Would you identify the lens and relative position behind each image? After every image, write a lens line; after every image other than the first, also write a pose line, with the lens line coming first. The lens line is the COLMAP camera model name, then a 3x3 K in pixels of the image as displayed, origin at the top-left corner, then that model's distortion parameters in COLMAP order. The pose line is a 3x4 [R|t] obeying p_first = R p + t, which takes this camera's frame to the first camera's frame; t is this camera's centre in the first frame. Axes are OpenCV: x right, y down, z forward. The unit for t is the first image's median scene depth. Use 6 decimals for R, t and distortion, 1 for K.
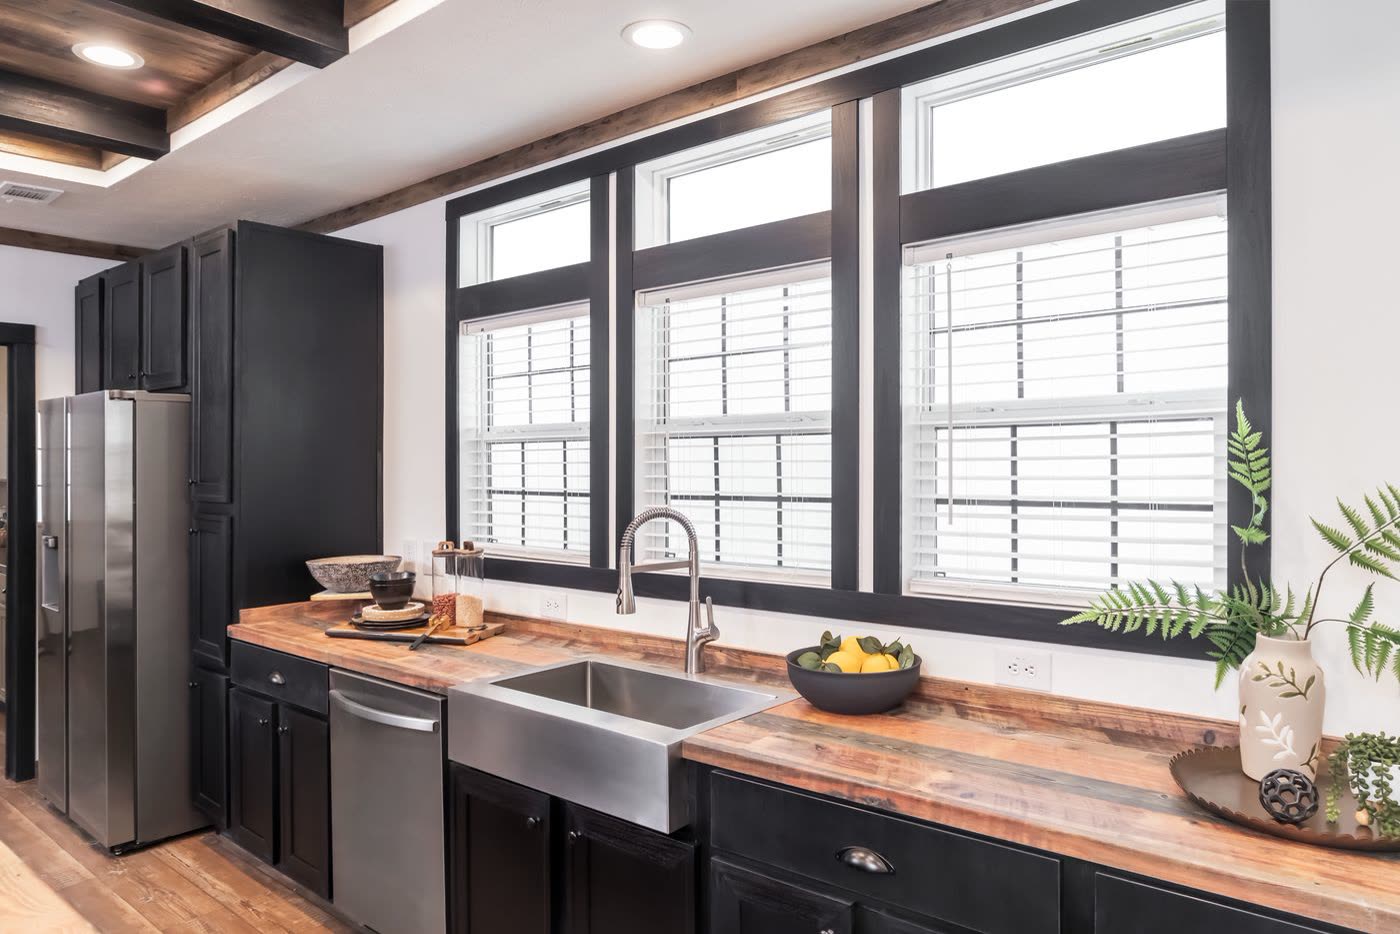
lens RADIAL K [[939.7, 0, 711.1], [0, 939.7, 441.2], [0, 0, 1]] dist [-0.005434, -0.002027]
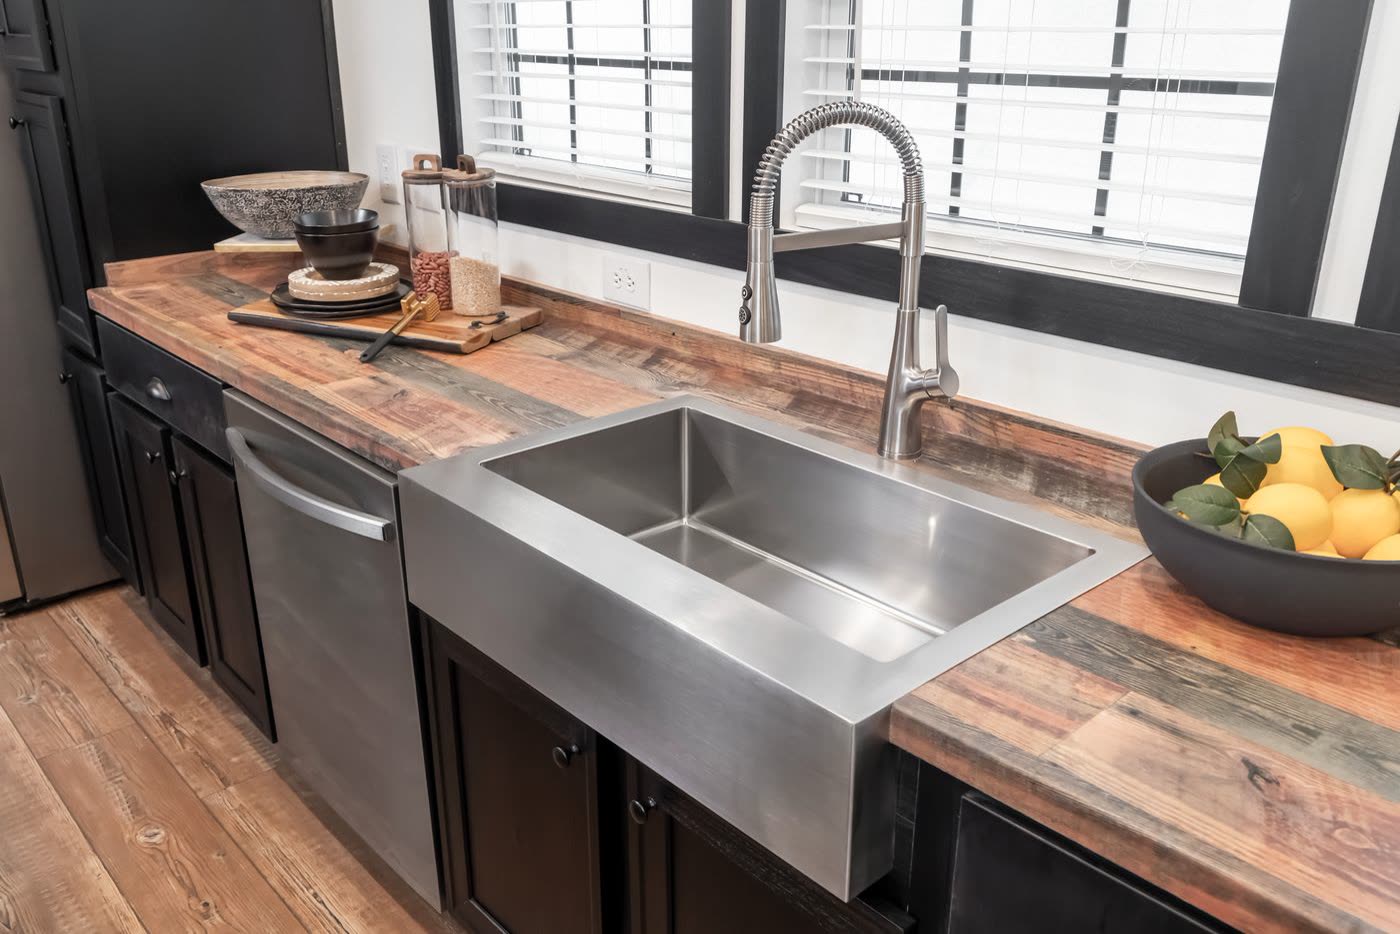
lens RADIAL K [[1201.1, 0, 700.0], [0, 1201.1, 467.0], [0, 0, 1]] dist [-0.003755, 0.005602]
pose [[0.990070, 0.058296, -0.127915, -0.033346], [-0.007052, 0.929407, 0.368990, 0.020435], [0.140396, -0.364424, 0.920589, 0.353096]]
